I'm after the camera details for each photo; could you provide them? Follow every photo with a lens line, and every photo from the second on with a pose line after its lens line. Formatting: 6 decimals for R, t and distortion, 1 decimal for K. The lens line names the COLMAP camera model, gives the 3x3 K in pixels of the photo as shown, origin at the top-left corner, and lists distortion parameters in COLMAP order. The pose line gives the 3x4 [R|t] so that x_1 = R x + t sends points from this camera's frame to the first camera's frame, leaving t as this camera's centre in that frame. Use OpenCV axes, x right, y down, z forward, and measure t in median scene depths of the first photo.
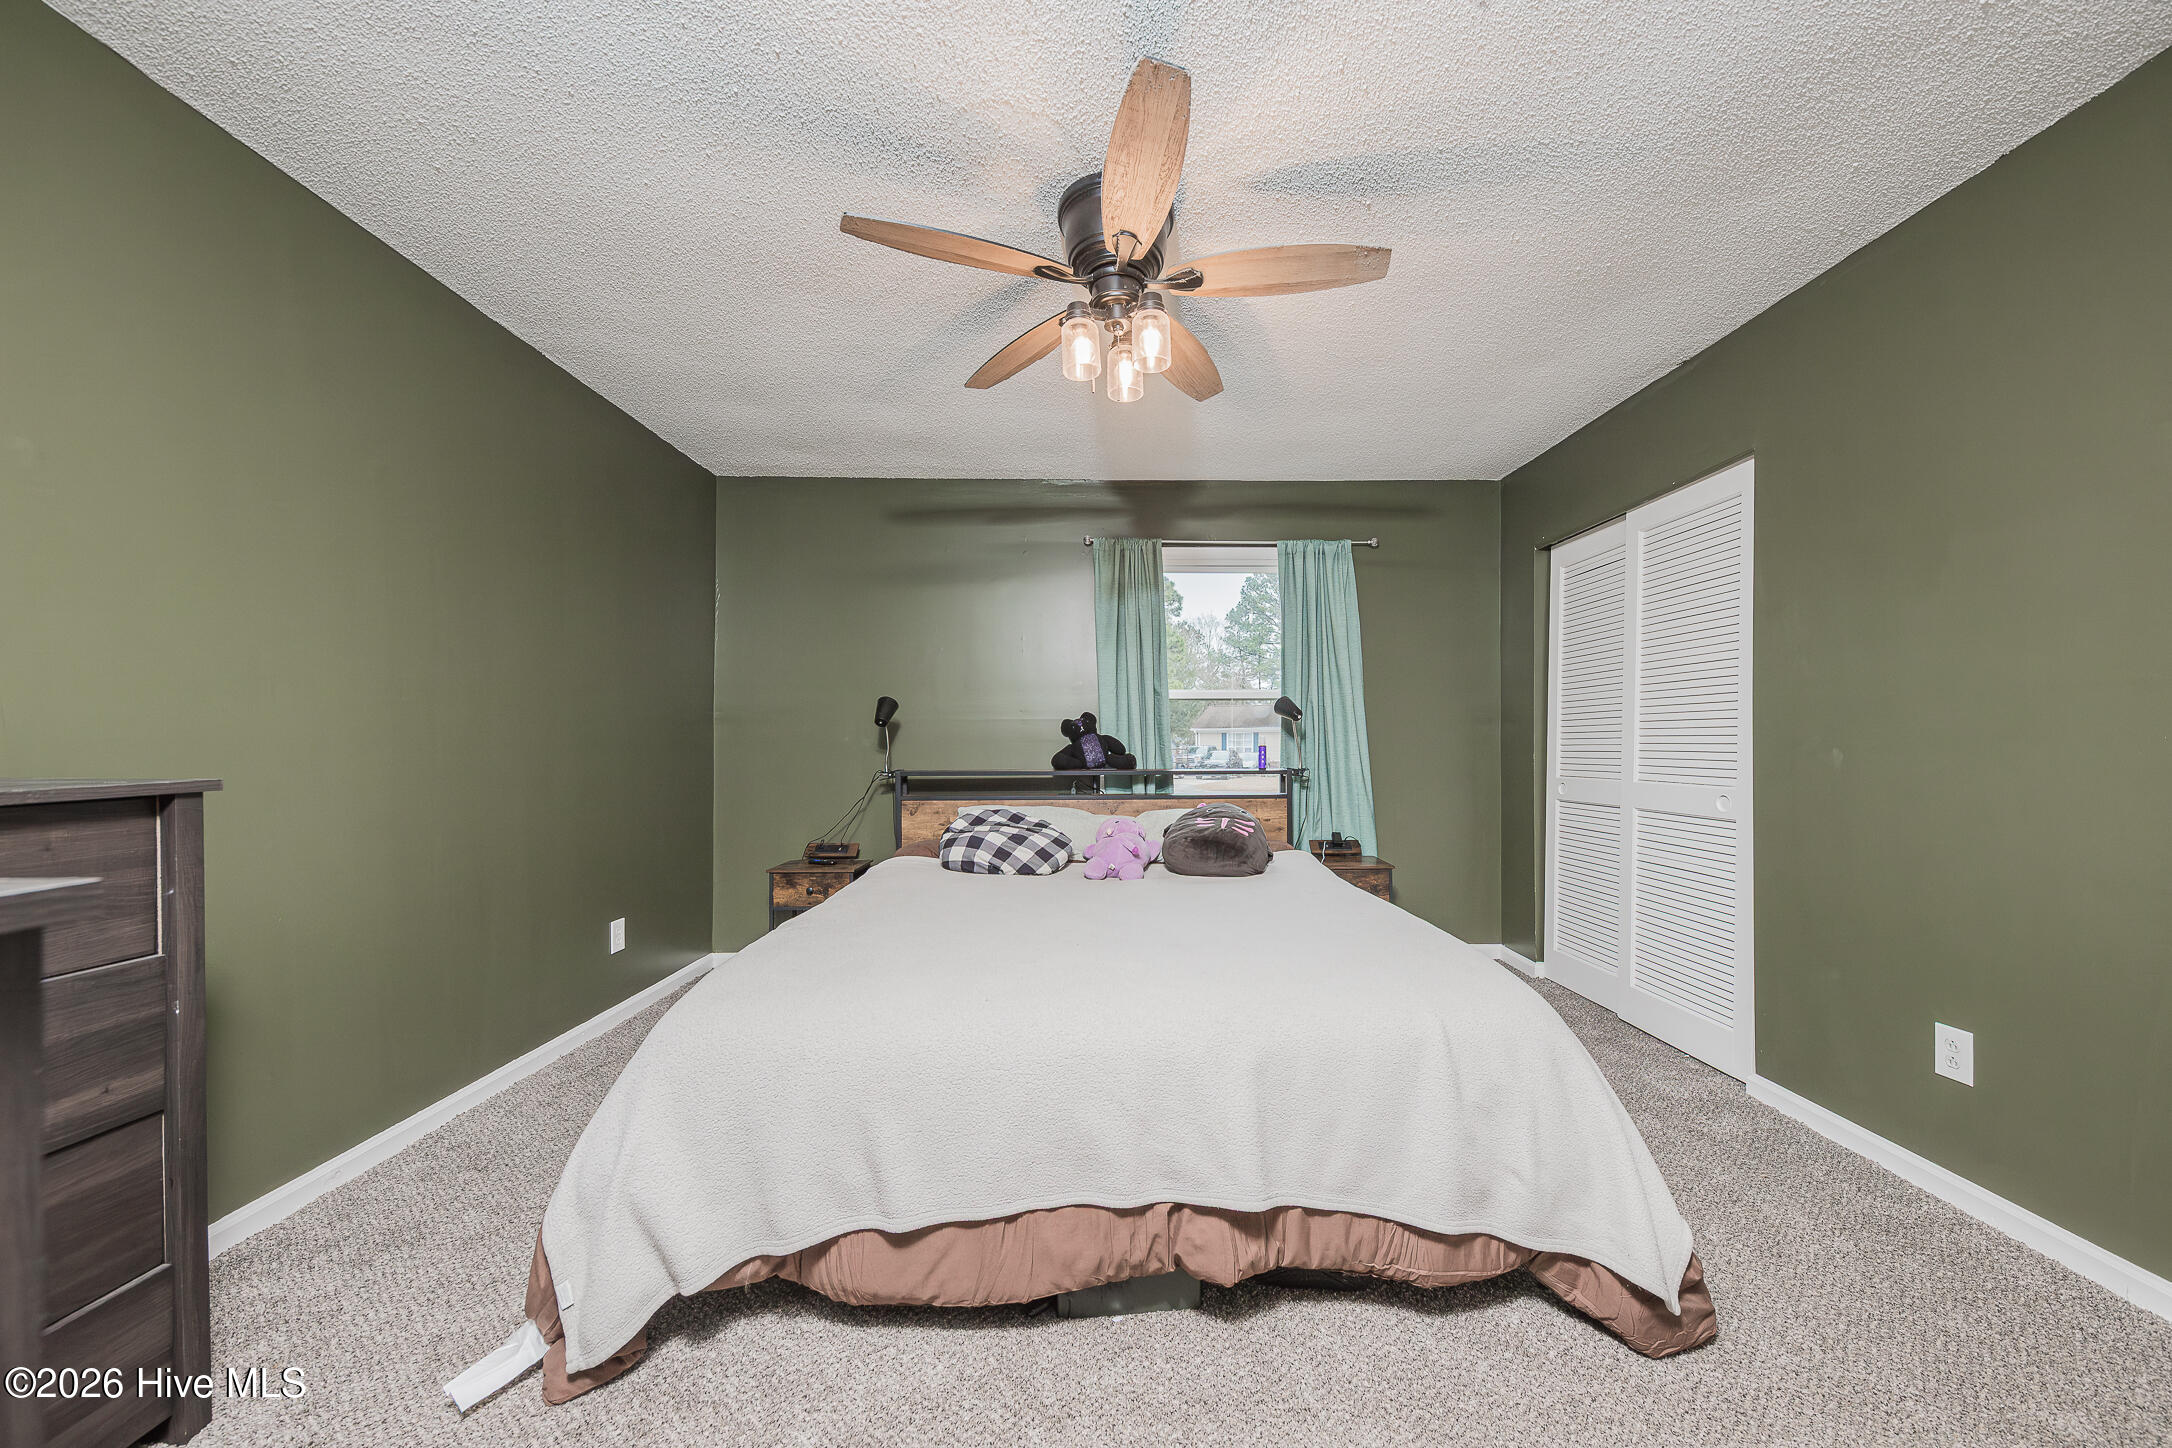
lens RADIAL K [[776.2, 0, 1092.4], [0, 776.2, 724.5], [0, 0, 1]] dist [-0.000875, -0.000255]
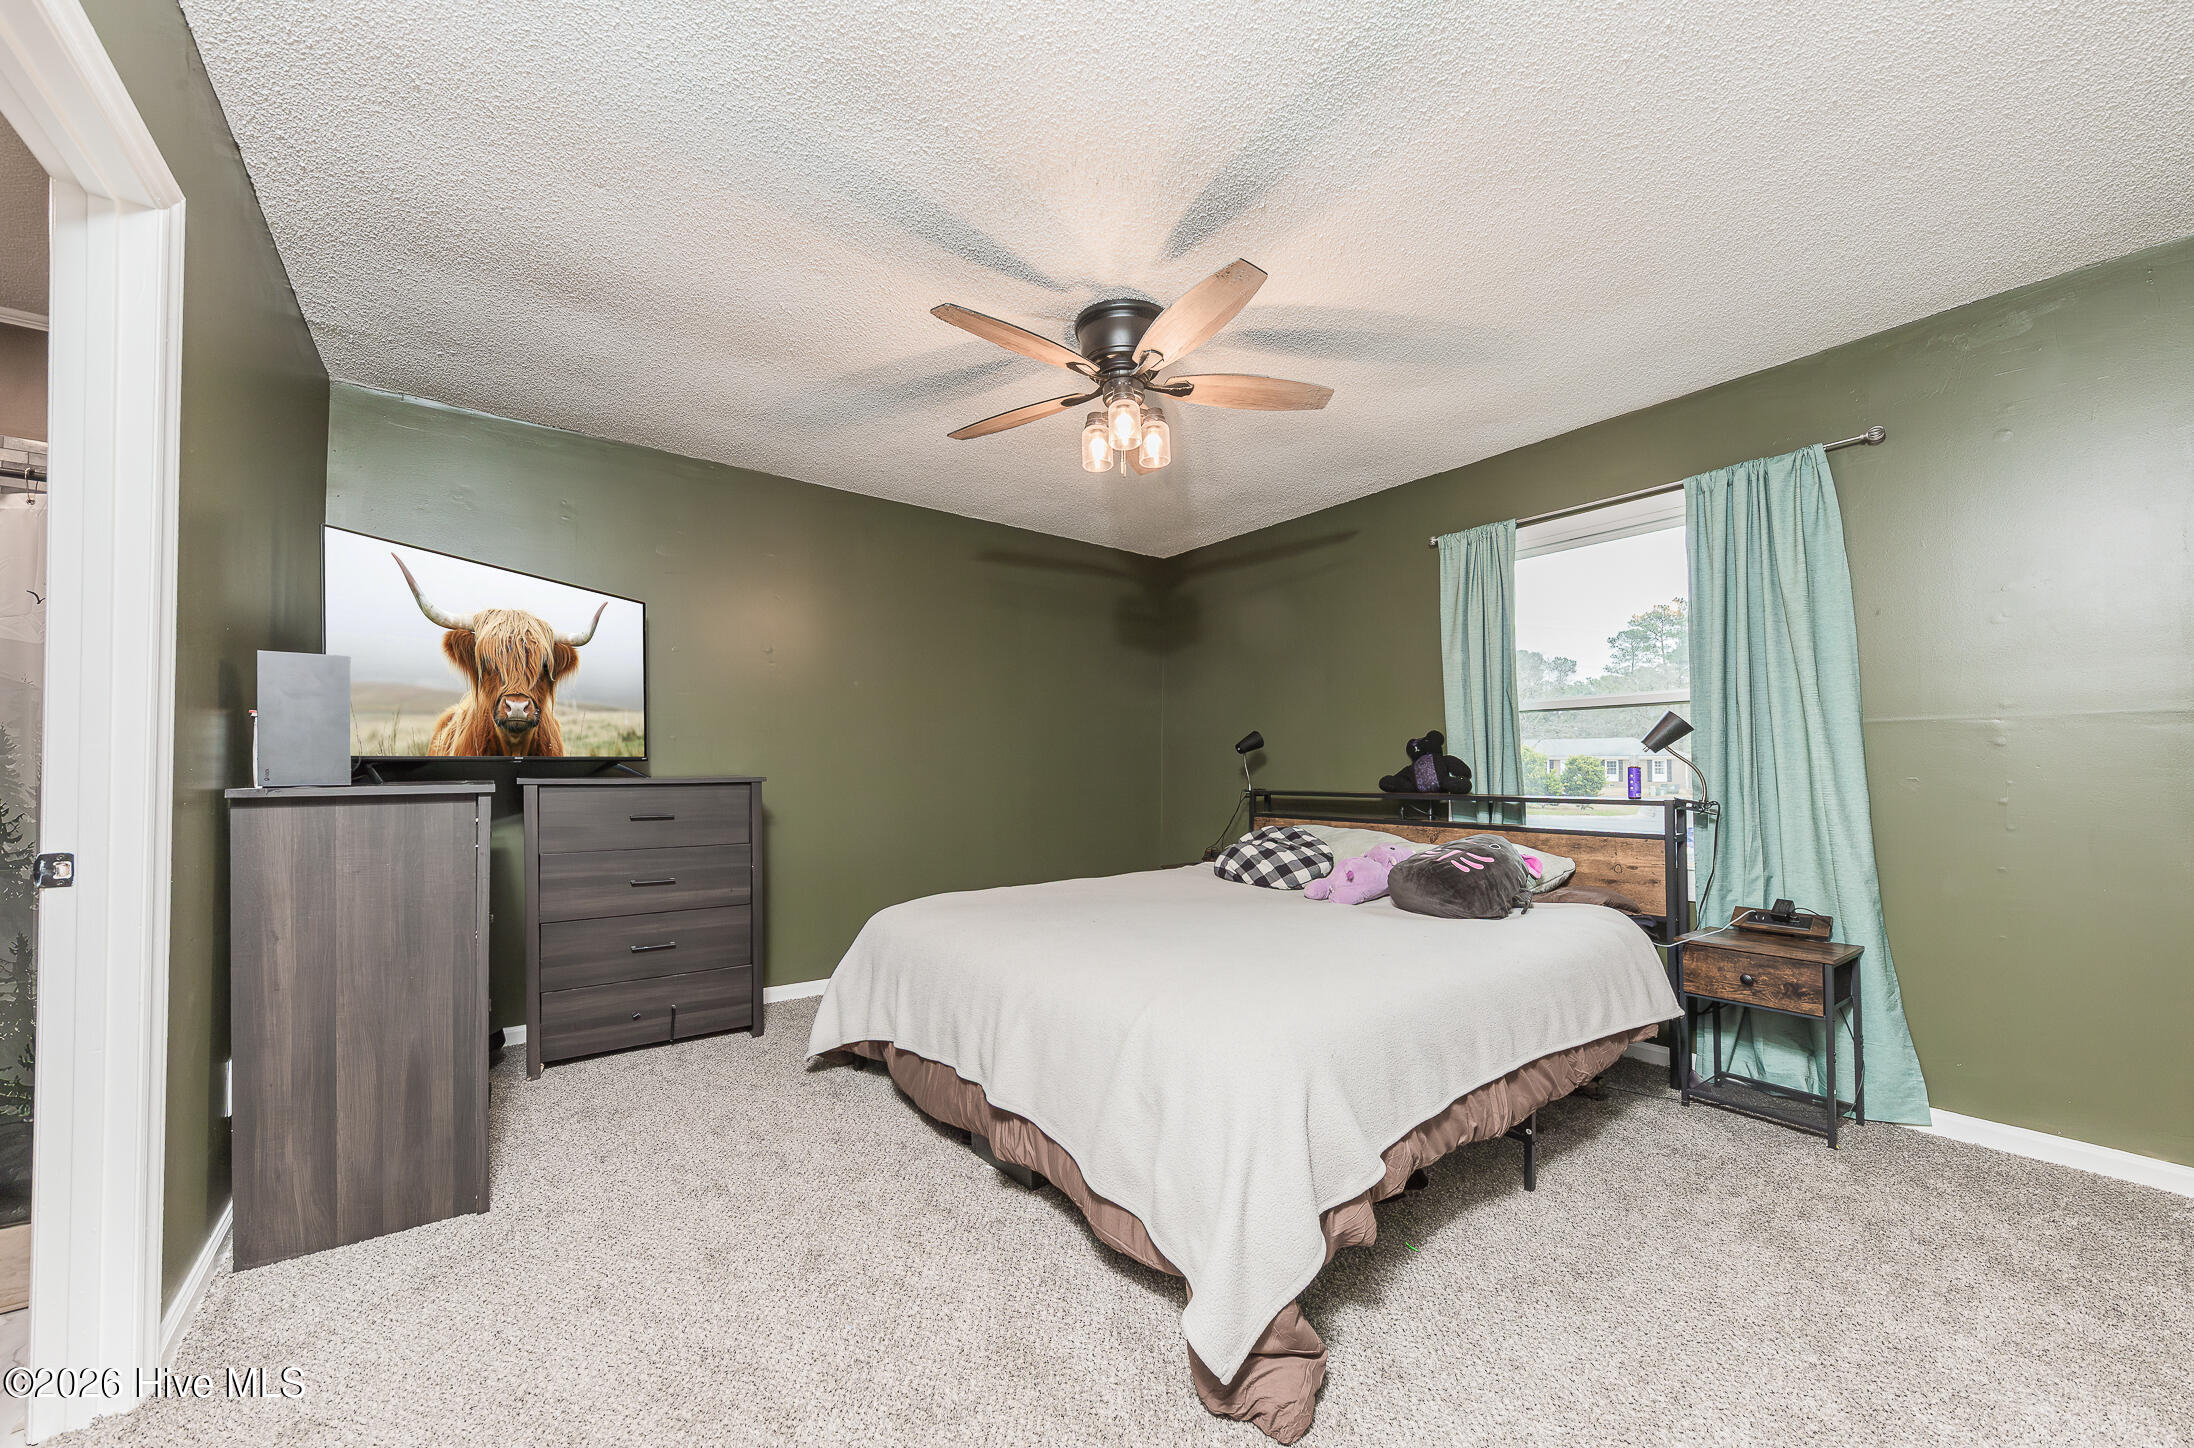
lens RADIAL K [[784.0, 0, 1062.0], [0, 784.0, 738.5], [0, 0, 1]] dist [-0.000875, -0.000255]
pose [[0.562010, -0.031423, -0.826533, 0.529316], [0.018131, 0.999506, -0.025670, 0.009618], [0.826932, -0.000559, 0.562302, 0.129525]]
